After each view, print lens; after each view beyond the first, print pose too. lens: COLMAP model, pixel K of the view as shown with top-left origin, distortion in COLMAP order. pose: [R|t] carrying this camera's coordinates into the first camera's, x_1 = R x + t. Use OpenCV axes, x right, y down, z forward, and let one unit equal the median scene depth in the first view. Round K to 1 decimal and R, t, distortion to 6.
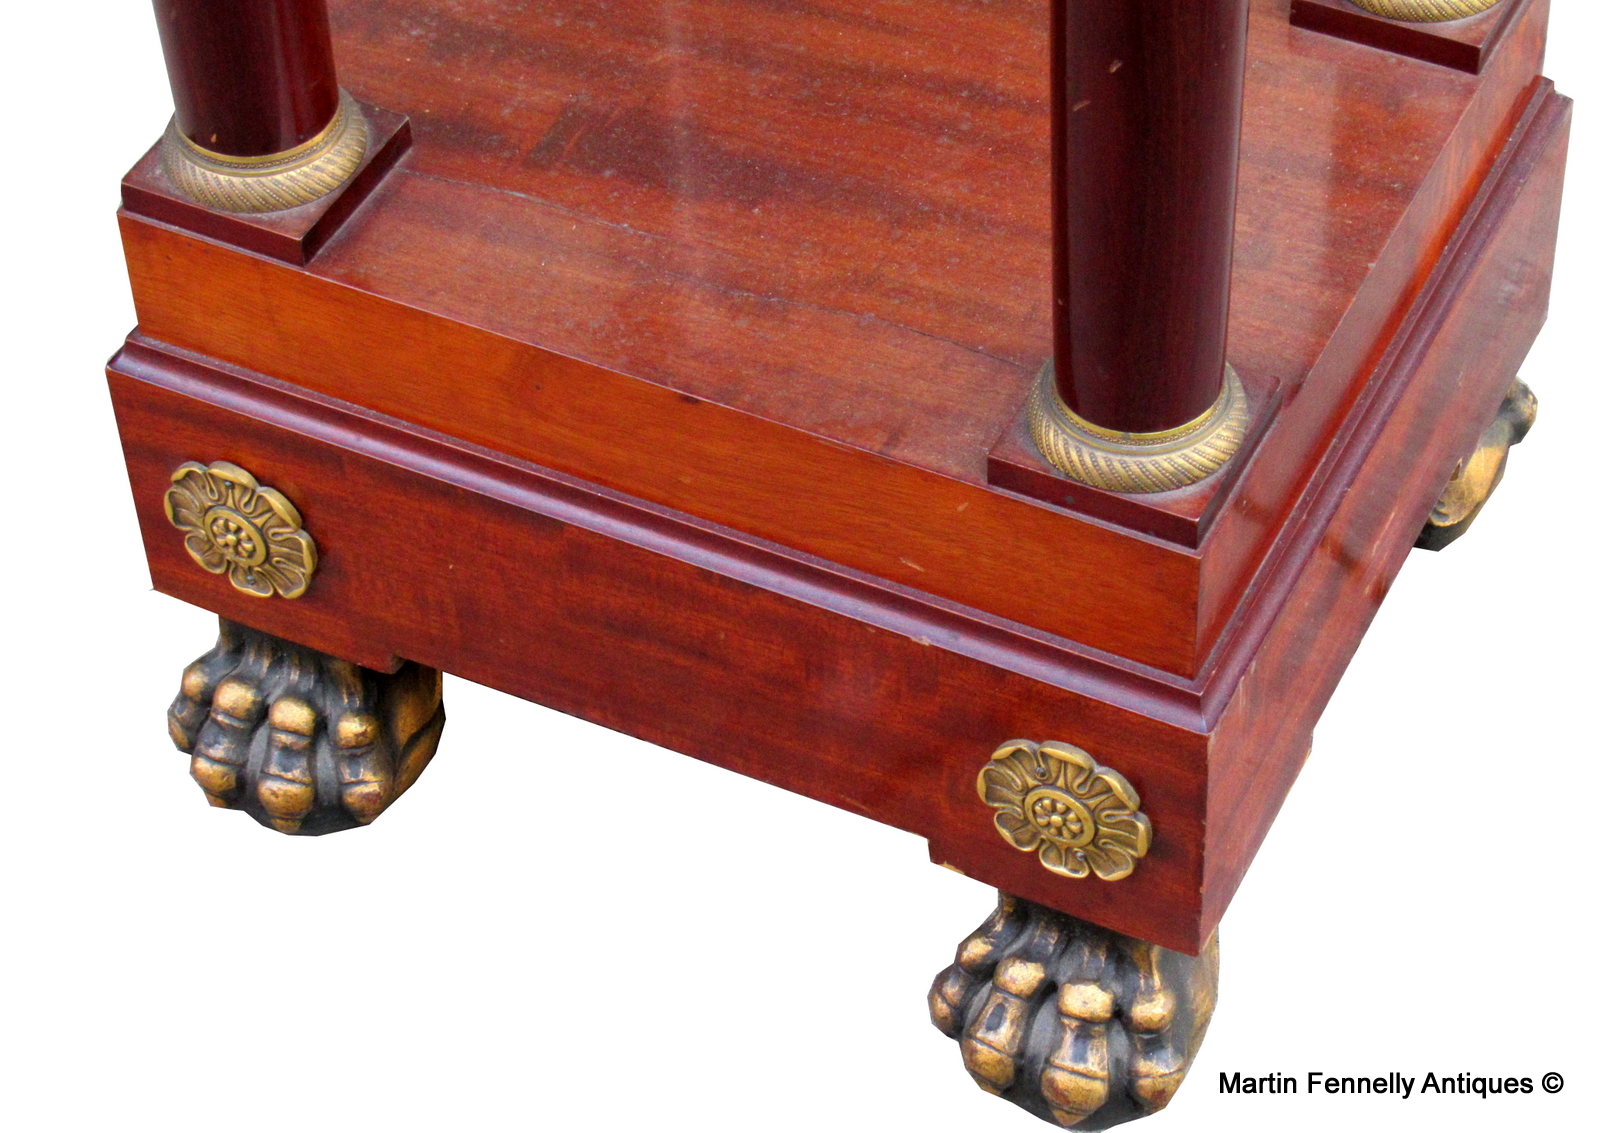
lens RADIAL K [[3975.6, 0, 924.1], [0, 3975.6, 565.9], [0, 0, 1]] dist [0.029063, 0.119296]
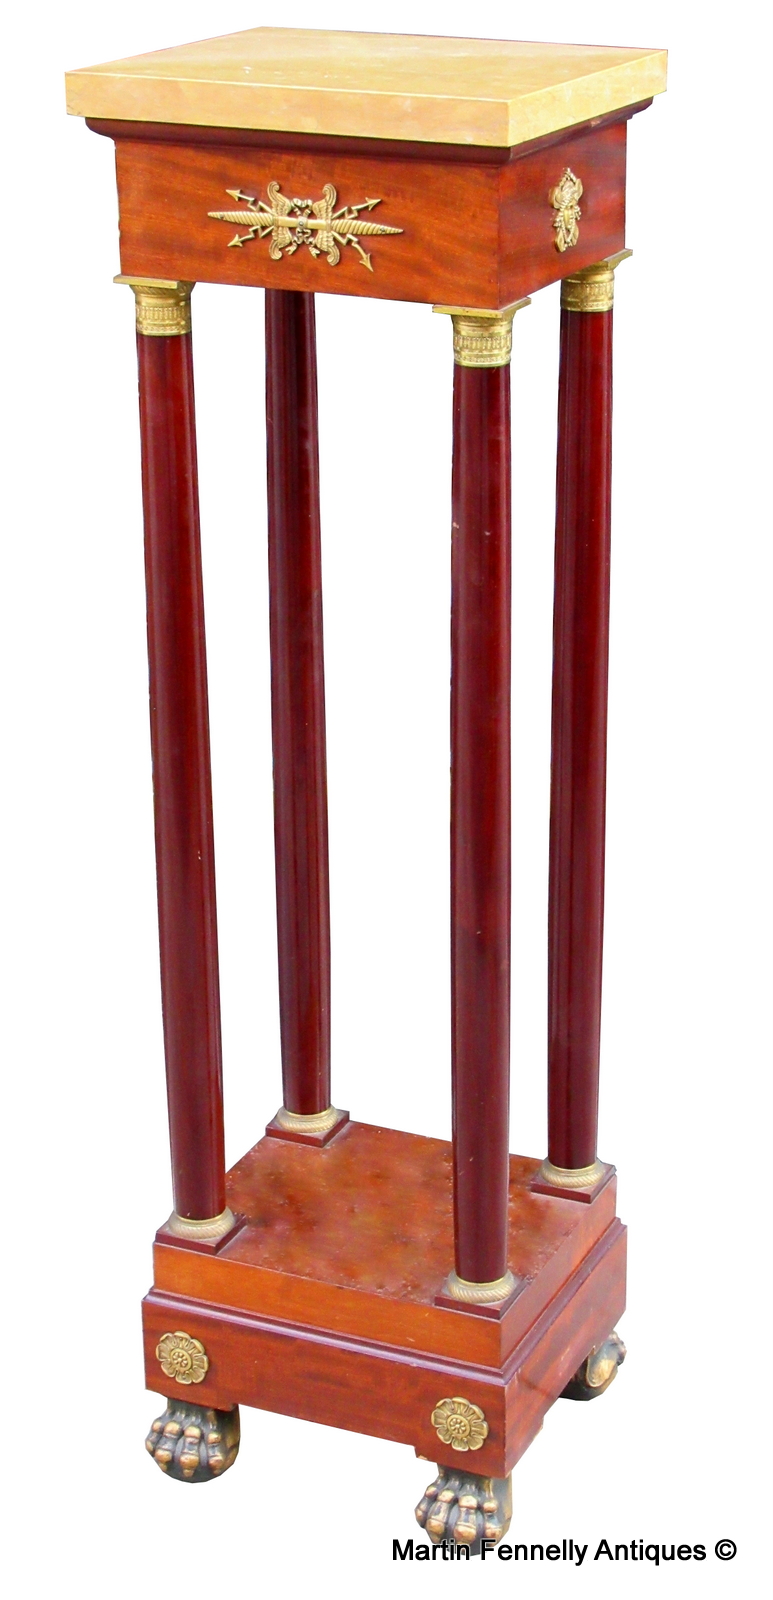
lens RADIAL K [[2992.5, 0, 386.5], [0, 2992.5, 800.0], [0, 0, 1]] dist [0.035869, 0.102666]
pose [[0.999899, 0.001042, 0.014173, -0.053065], [0.004797, 0.914040, -0.405595, 0.539346], [-0.013377, 0.405622, 0.913943, -1.267642]]
